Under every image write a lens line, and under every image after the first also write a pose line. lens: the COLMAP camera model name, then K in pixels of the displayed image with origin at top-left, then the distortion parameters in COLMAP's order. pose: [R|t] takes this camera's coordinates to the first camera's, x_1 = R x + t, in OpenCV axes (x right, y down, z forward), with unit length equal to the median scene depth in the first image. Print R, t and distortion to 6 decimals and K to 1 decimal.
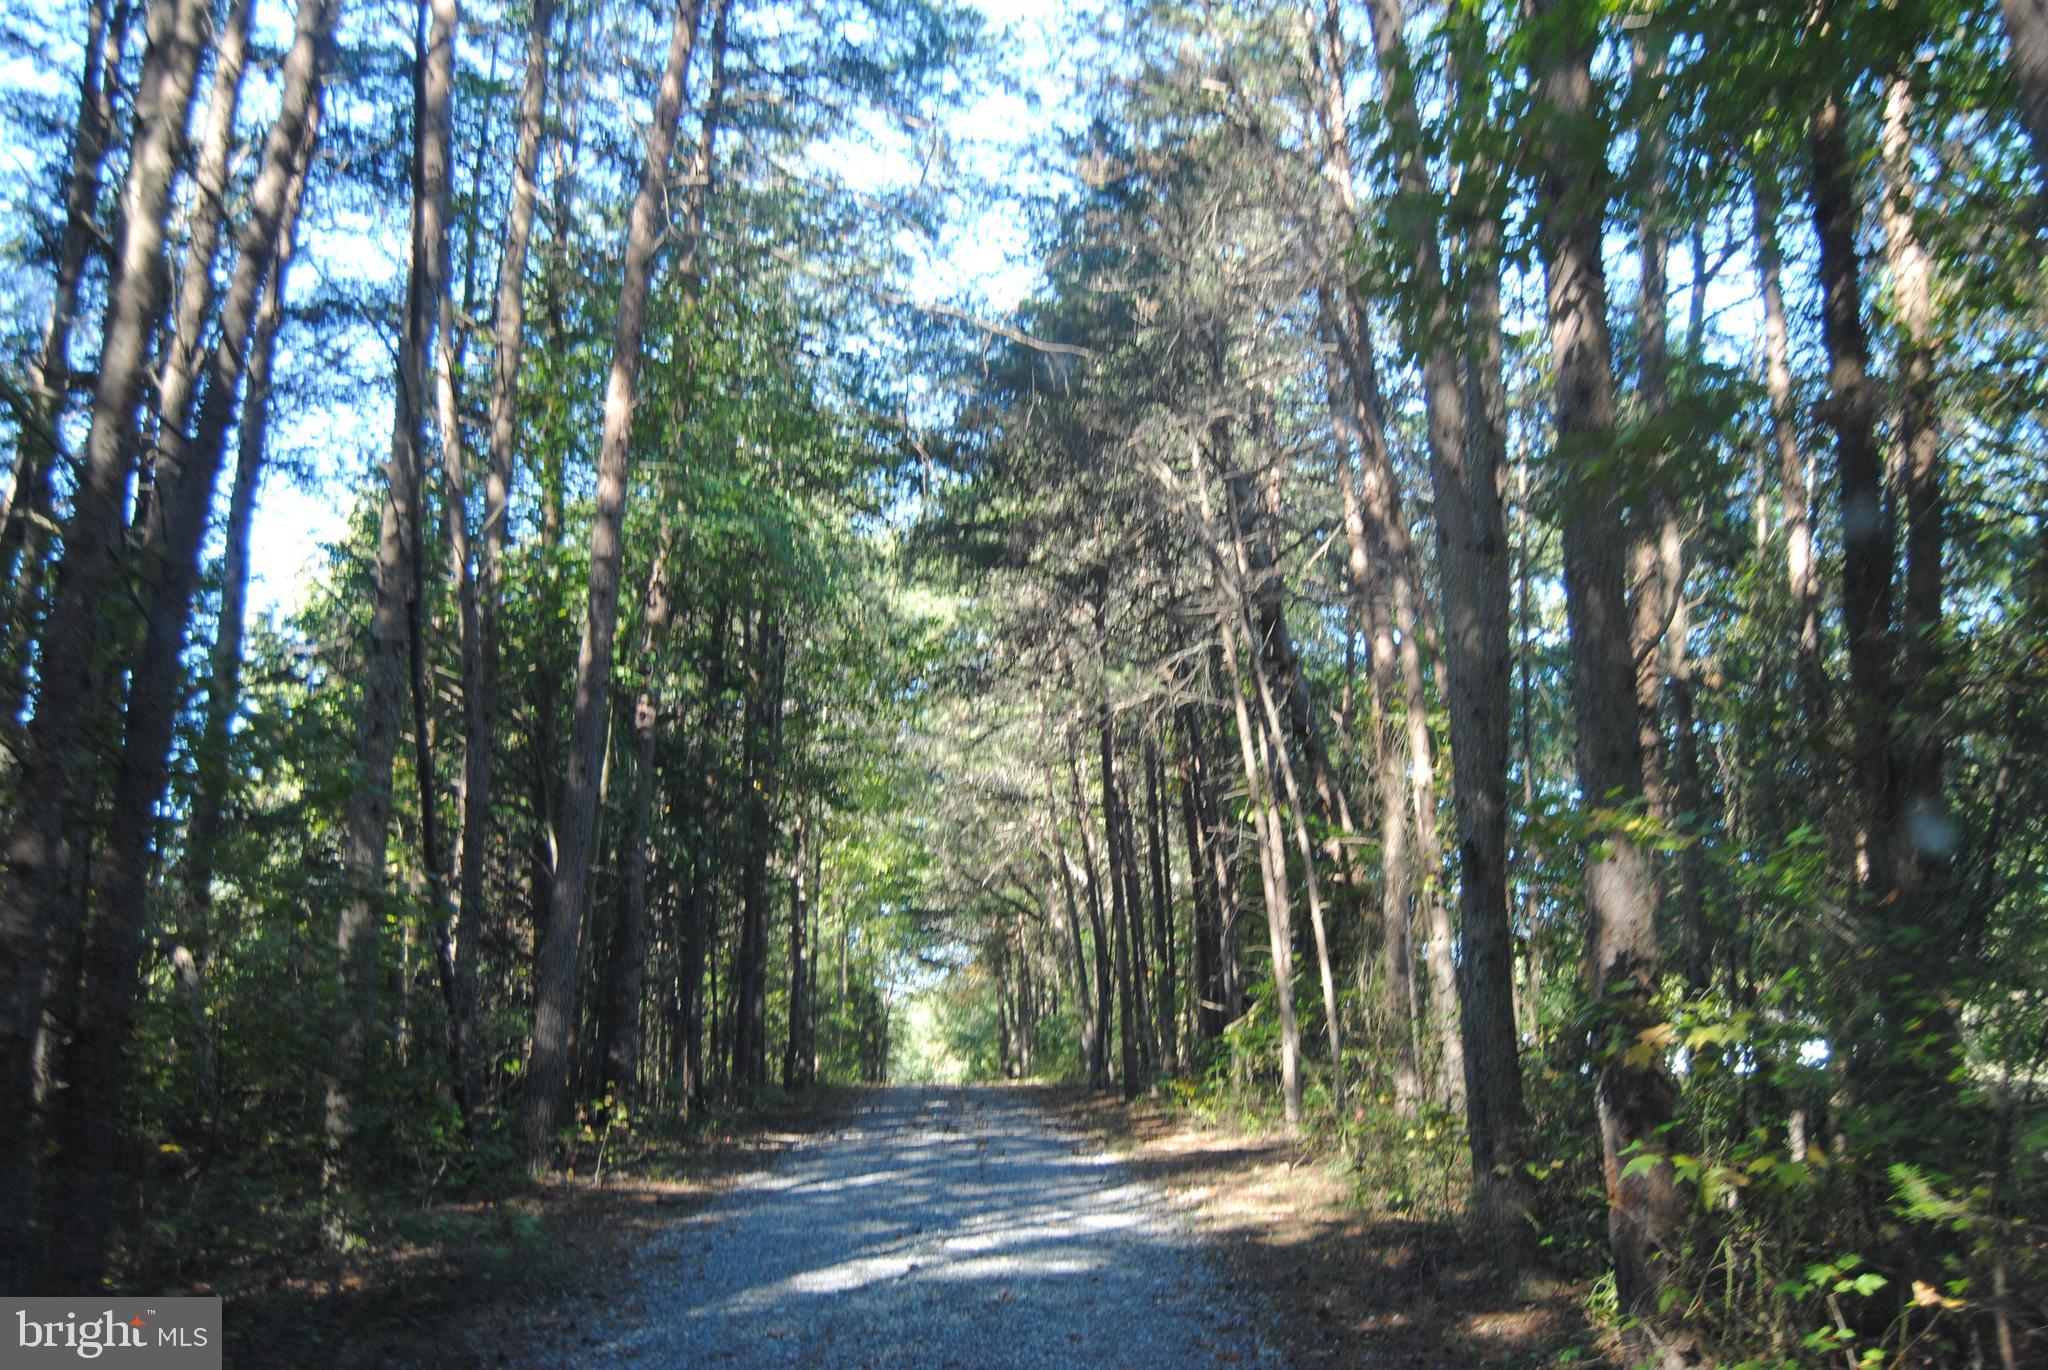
lens RADIAL K [[1974.4, 0, 1024.0], [0, 1974.4, 685.0], [0, 0, 1]] dist [0.001359, -0.000243]
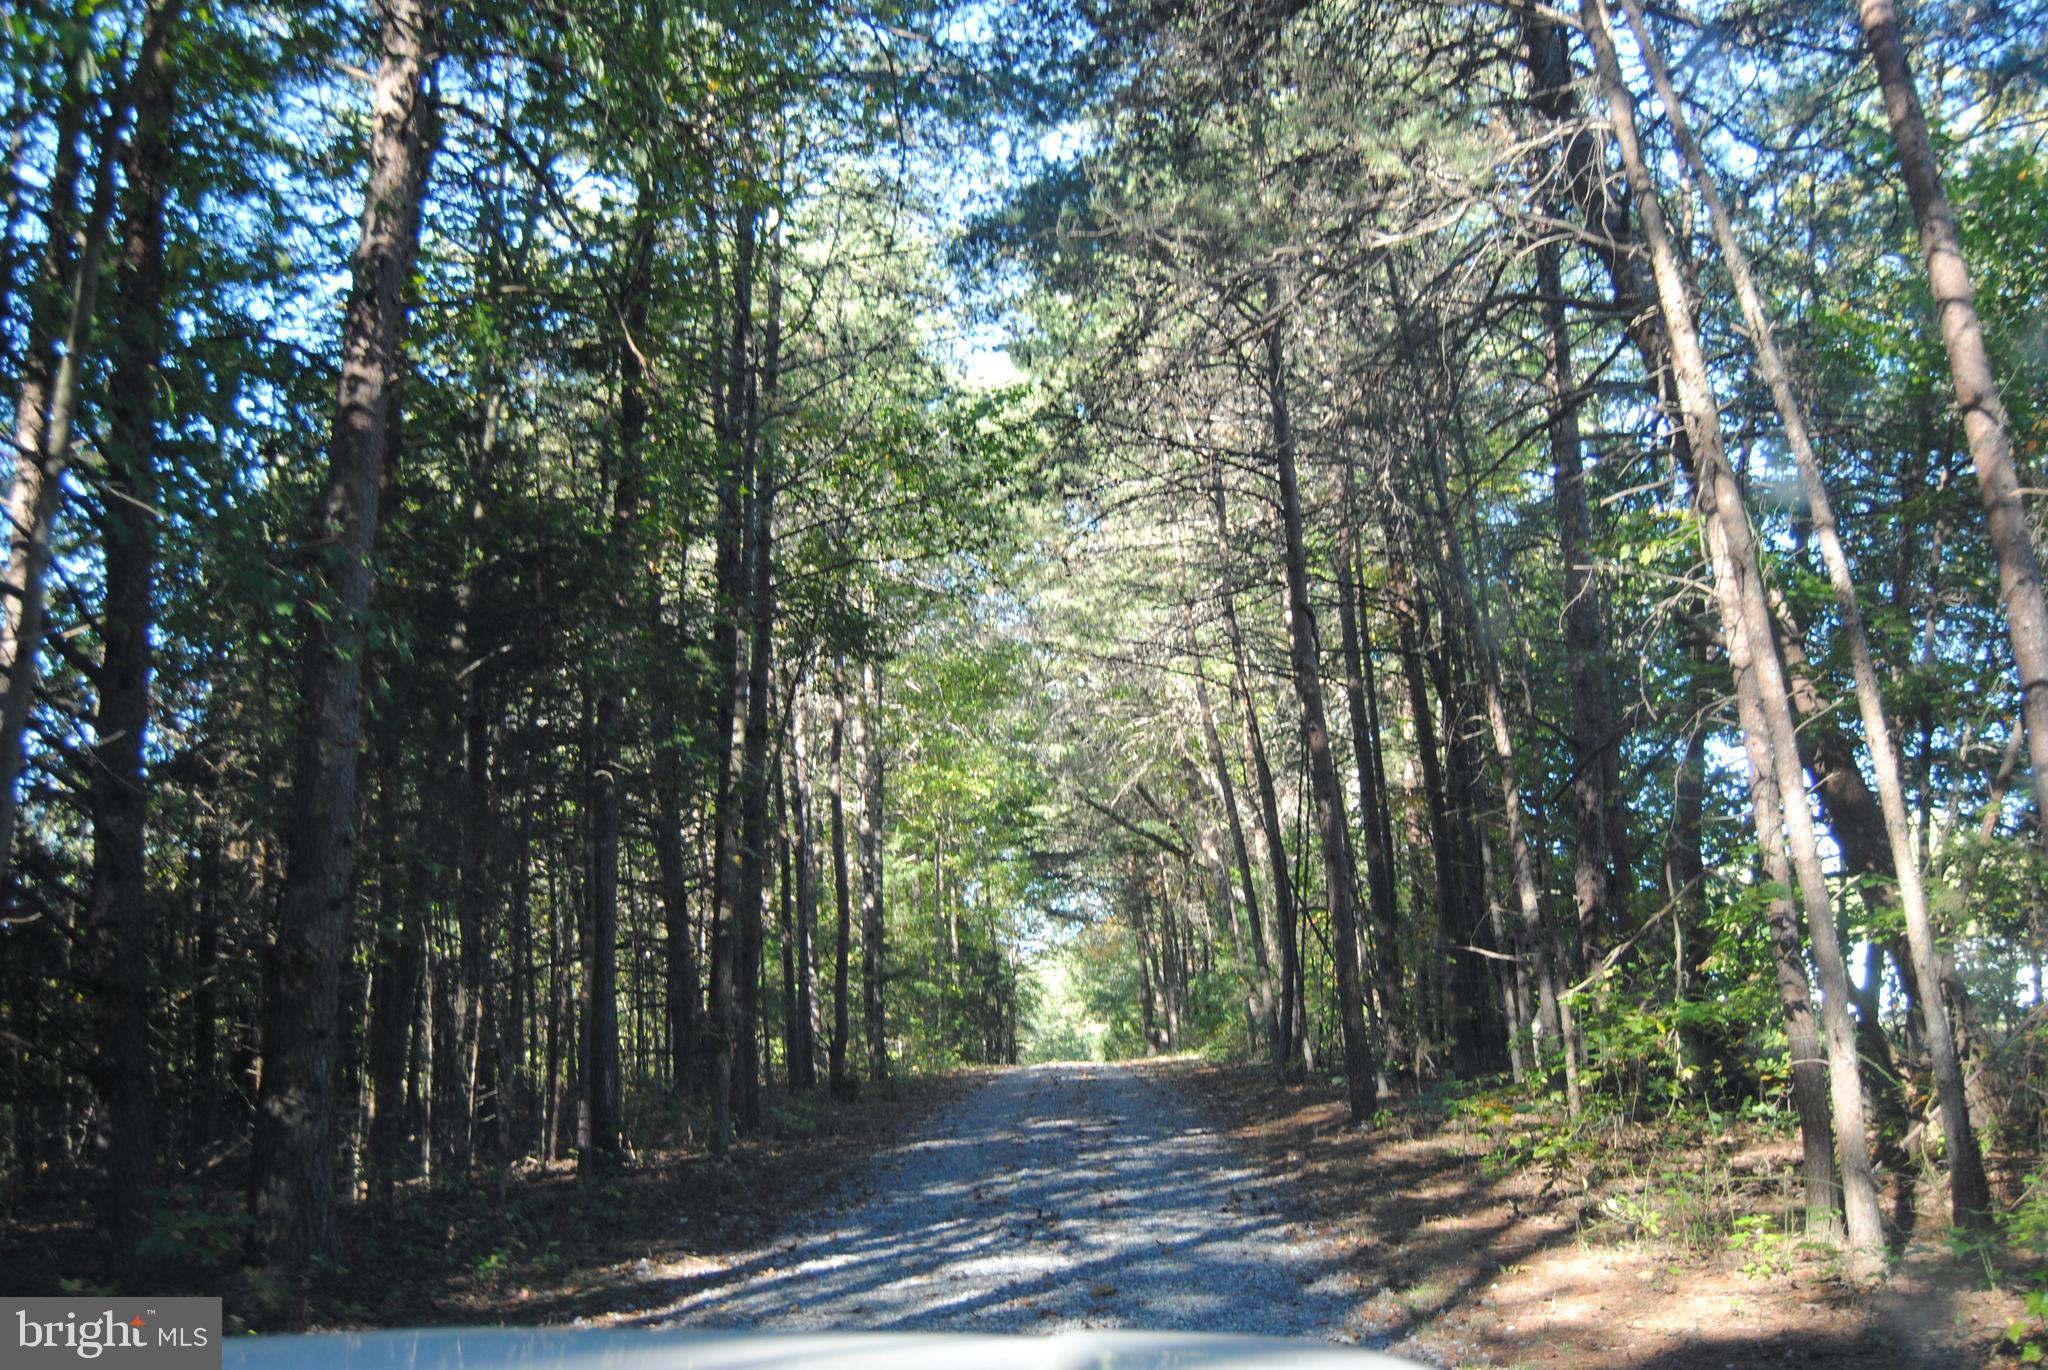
lens RADIAL K [[1974.4, 0, 1024.0], [0, 1974.4, 685.0], [0, 0, 1]] dist [0.001359, -0.000243]
pose [[0.996993, -0.038758, -0.067099, -0.000959], [0.040252, 0.998968, 0.021056, 0.023102], [0.066214, -0.023693, 0.997524, 0.148438]]
